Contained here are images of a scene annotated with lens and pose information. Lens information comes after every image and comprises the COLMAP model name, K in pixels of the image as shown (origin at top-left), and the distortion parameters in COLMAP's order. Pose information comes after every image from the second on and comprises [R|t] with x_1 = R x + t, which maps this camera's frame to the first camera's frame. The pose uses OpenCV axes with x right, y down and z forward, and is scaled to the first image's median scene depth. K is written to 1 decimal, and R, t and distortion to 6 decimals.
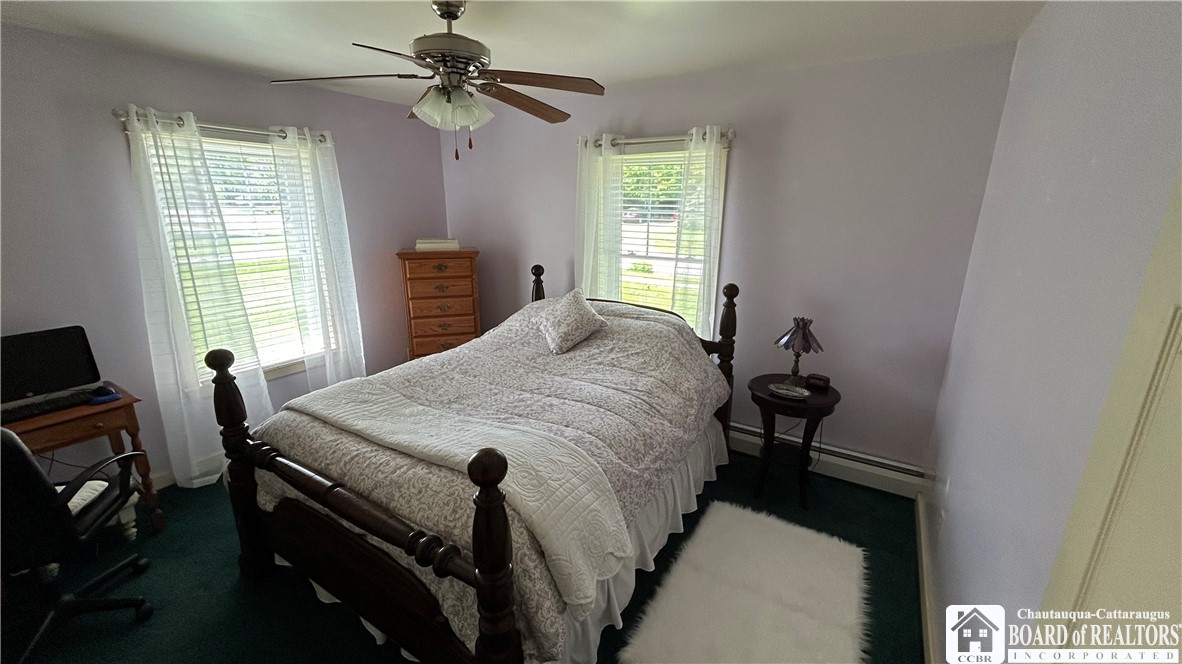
lens RADIAL K [[477.1, 0, 596.0], [0, 477.1, 329.2], [0, 0, 1]] dist [0.001739, 0.000068]
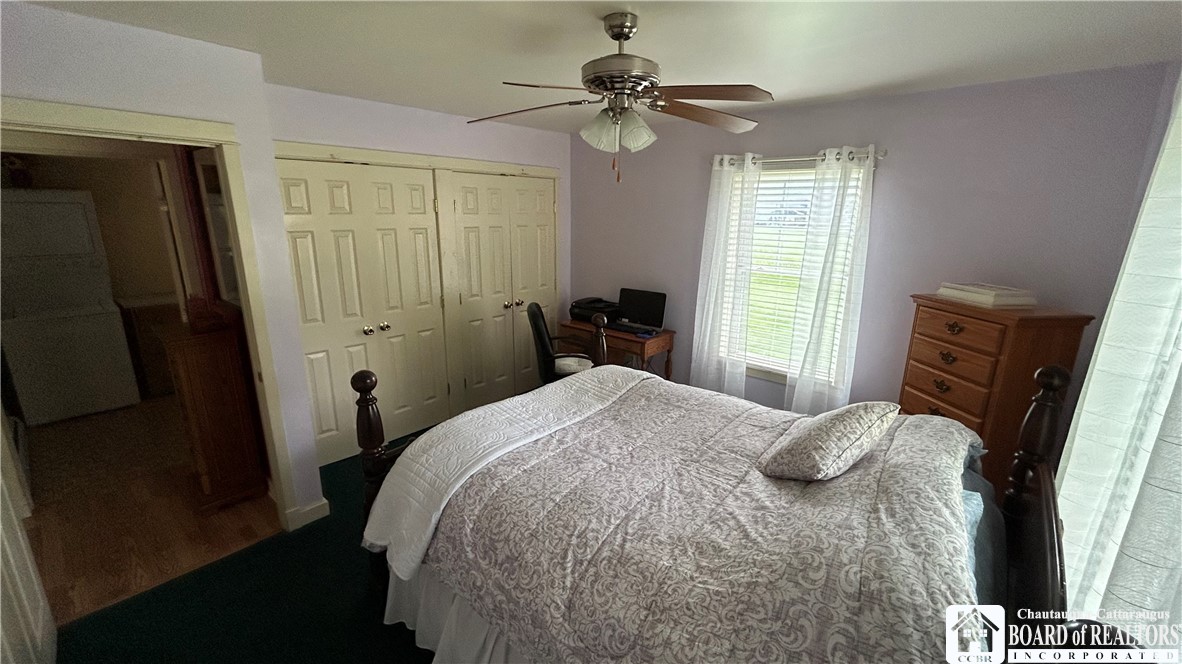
lens RADIAL K [[477.1, 0, 595.3], [0, 477.1, 334.1], [0, 0, 1]] dist [0.001739, 0.000068]
pose [[-0.151876, 0.236554, -0.959675, 0.534073], [-0.272208, 0.923380, 0.270687, -0.232958], [0.950177, 0.302342, -0.075847, 0.828959]]
